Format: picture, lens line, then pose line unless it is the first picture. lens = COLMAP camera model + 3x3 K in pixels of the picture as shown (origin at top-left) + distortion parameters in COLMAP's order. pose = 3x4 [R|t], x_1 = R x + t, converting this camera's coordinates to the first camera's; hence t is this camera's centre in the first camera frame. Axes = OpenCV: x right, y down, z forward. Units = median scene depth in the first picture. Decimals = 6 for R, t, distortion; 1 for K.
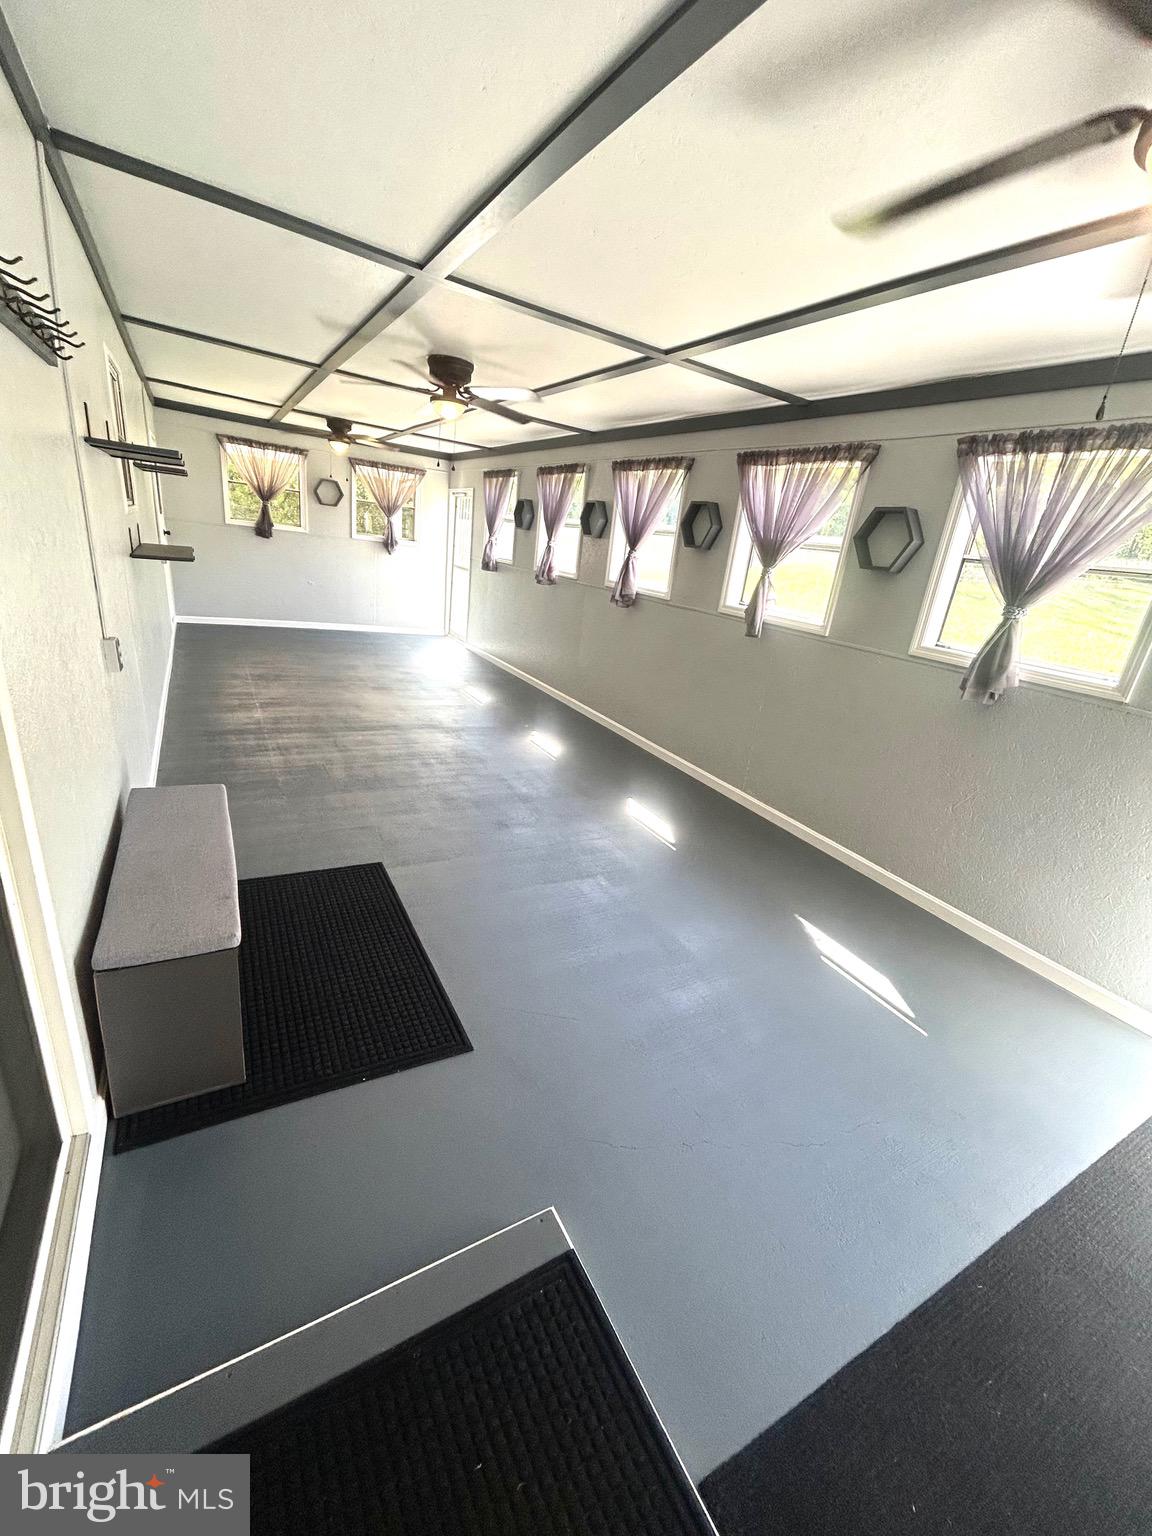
lens RADIAL K [[618.7, 0, 575.5], [0, 618.7, 765.8], [0, 0, 1]] dist [0.001463, 0.000426]
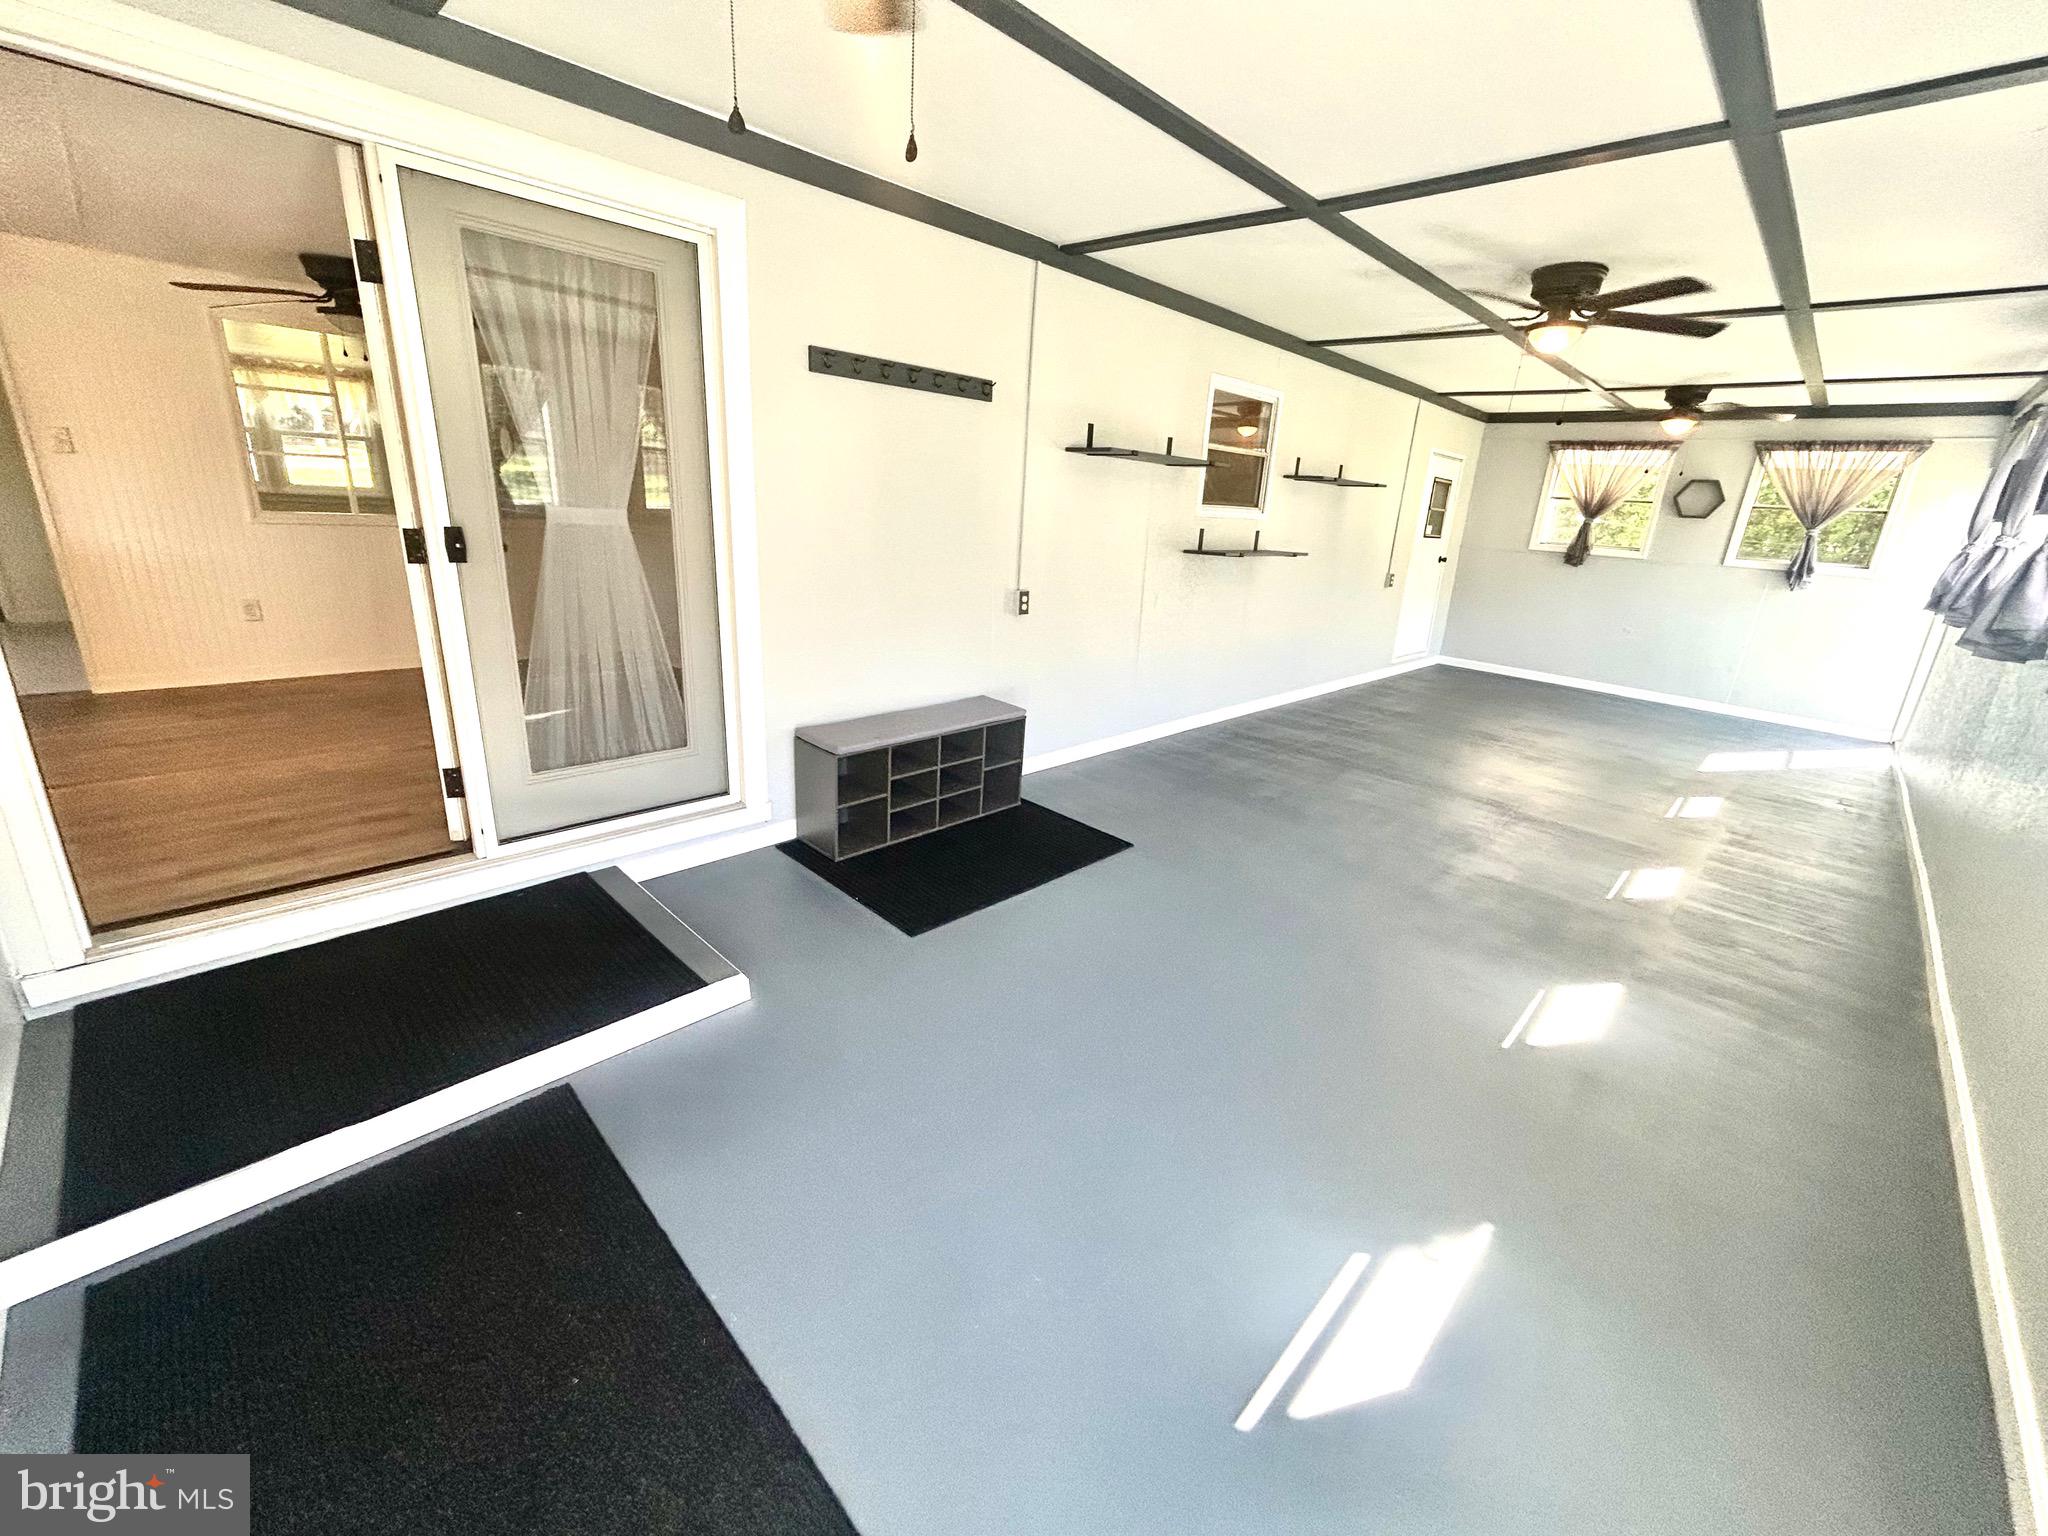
lens RADIAL K [[825.0, 0, 1019.5], [0, 825.0, 763.3], [0, 0, 1]] dist [0.001463, 0.000426]
pose [[0.275336, 0.193278, -0.941719, 0.324989], [-0.349216, 0.932774, 0.089340, -0.003521], [0.895678, 0.304265, 0.324322, 0.170406]]
